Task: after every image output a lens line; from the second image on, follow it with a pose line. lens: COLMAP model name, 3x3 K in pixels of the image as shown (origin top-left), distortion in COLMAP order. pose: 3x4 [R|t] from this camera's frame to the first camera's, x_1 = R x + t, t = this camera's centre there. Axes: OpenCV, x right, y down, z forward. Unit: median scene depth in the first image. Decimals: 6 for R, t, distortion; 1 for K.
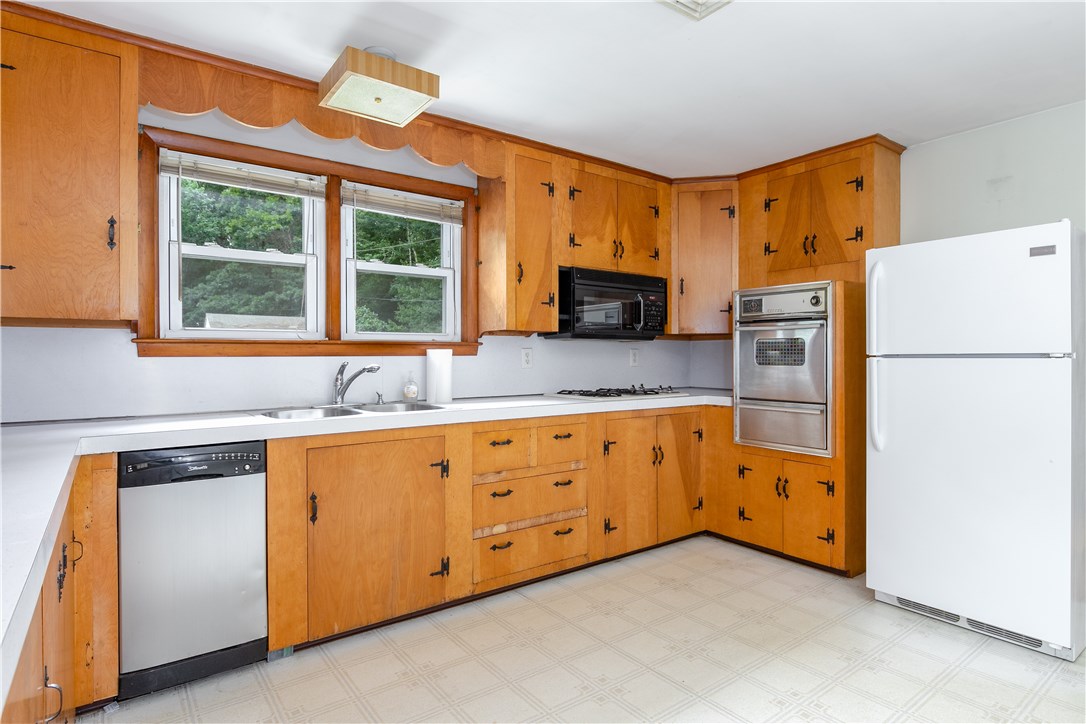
lens RADIAL K [[593.3, 0, 542.2], [0, 593.3, 360.0], [0, 0, 1]] dist [0.003389, -0.000161]
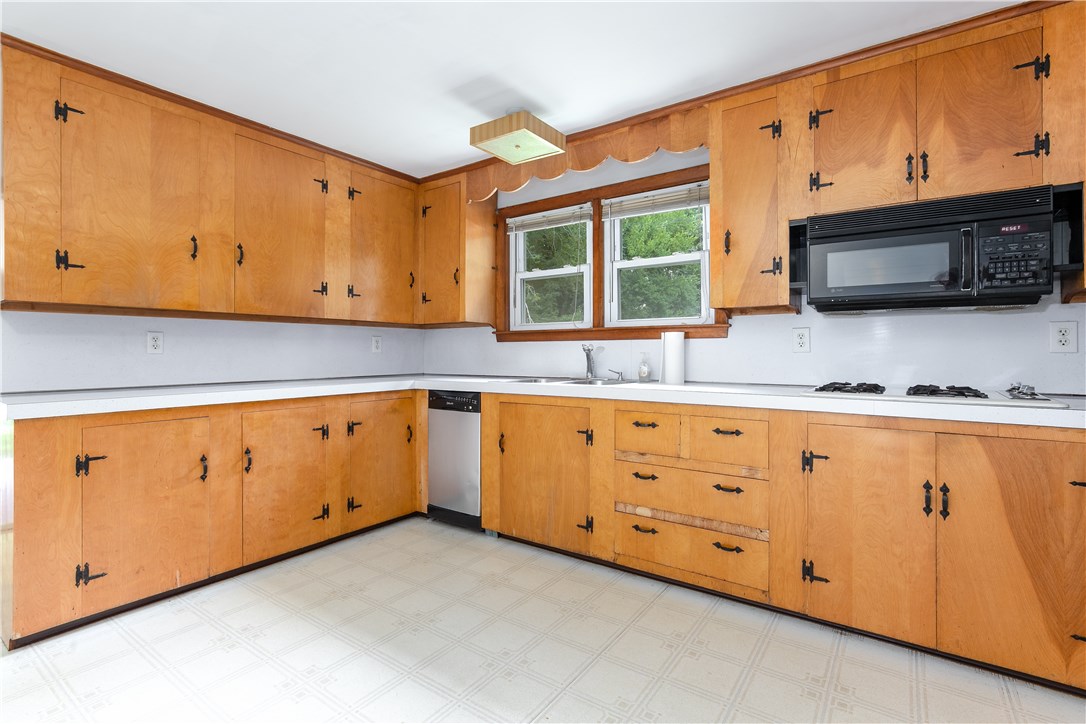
lens RADIAL K [[513.0, 0, 543.2], [0, 513.0, 352.1], [0, 0, 1]] dist [-0.004282, 0.001450]
pose [[0.301302, 0.002052, -0.953526, 0.666372], [-0.005772, 0.999983, 0.000328, 0.019200], [0.953511, 0.005404, 0.301309, 0.560861]]
